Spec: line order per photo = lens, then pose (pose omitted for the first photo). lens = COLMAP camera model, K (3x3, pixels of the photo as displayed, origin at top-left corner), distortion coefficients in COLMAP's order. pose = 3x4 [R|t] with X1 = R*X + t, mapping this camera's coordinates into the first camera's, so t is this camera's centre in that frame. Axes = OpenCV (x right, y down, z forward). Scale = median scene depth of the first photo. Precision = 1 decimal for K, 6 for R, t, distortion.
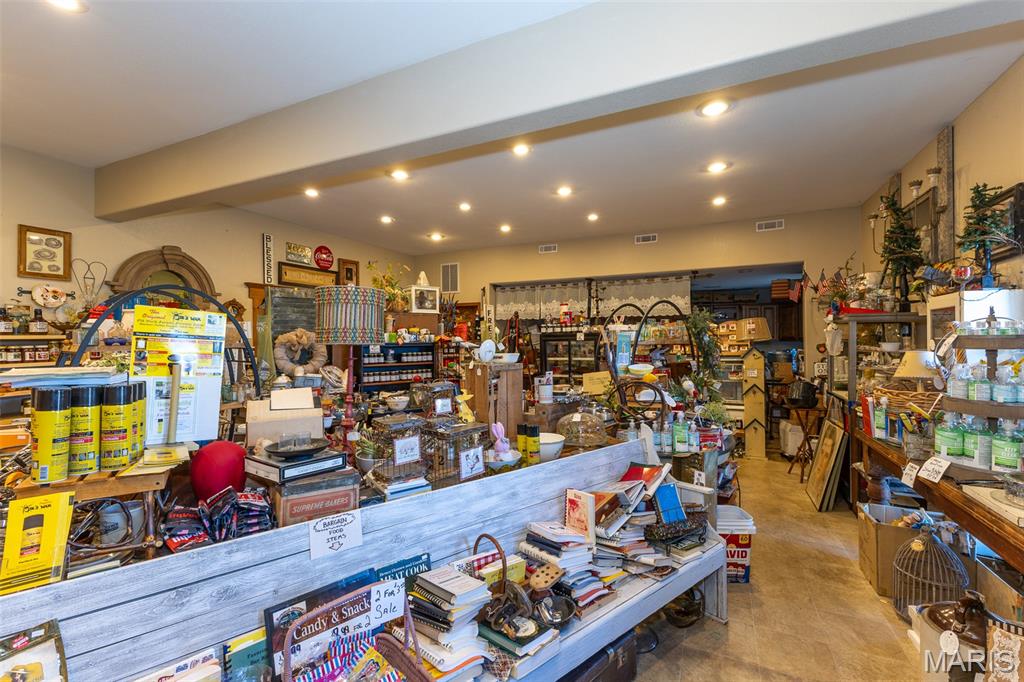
lens RADIAL K [[437.9, 0, 517.5], [0, 437.9, 338.4], [0, 0, 1]] dist [0.014326, -0.004086]
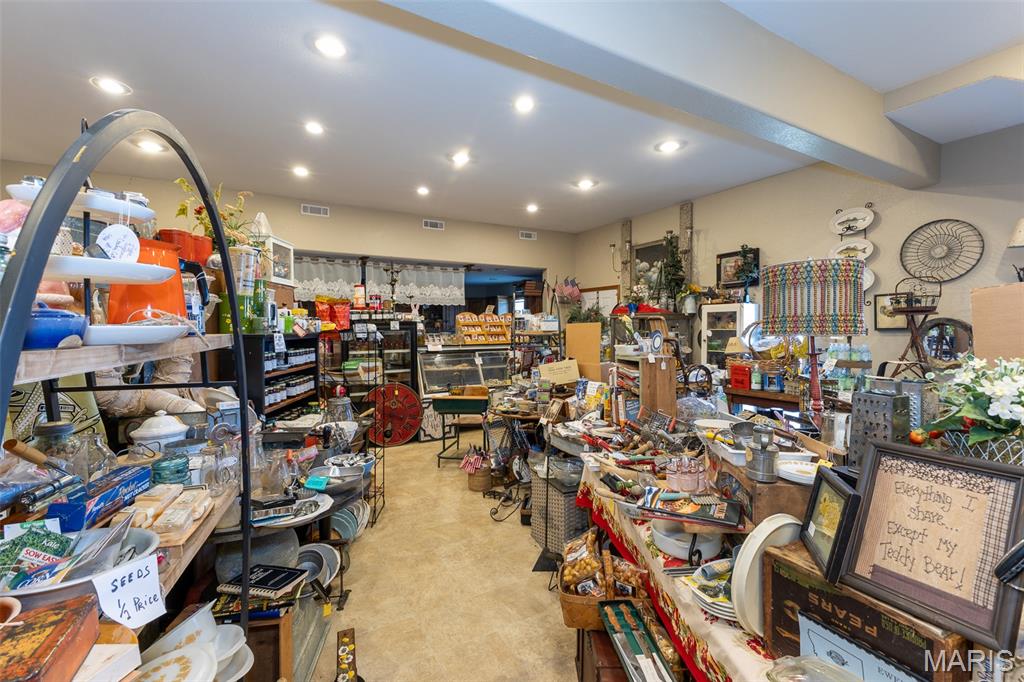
lens RADIAL K [[437.9, 0, 507.9], [0, 437.9, 338.1], [0, 0, 1]] dist [0.014326, -0.004086]
pose [[0.575805, -0.014489, 0.817459, -0.392219], [-0.004320, 0.999775, 0.020764, 0.001756], [-0.817576, -0.015488, 0.575613, 0.296335]]
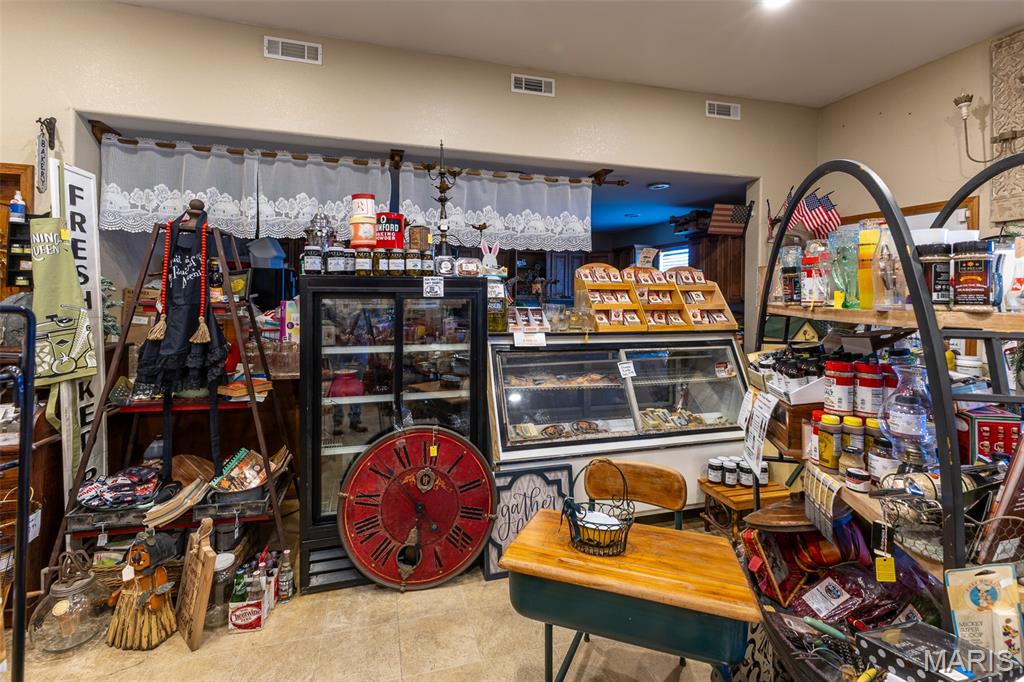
lens RADIAL K [[449.7, 0, 496.2], [0, 449.7, 300.0], [0, 0, 1]] dist [0.007233, -0.000641]
pose [[0.761817, 0.010944, 0.647700, -0.048560], [-0.019115, 0.999802, 0.005590, 0.003470], [-0.647510, -0.016639, 0.761875, 0.628983]]
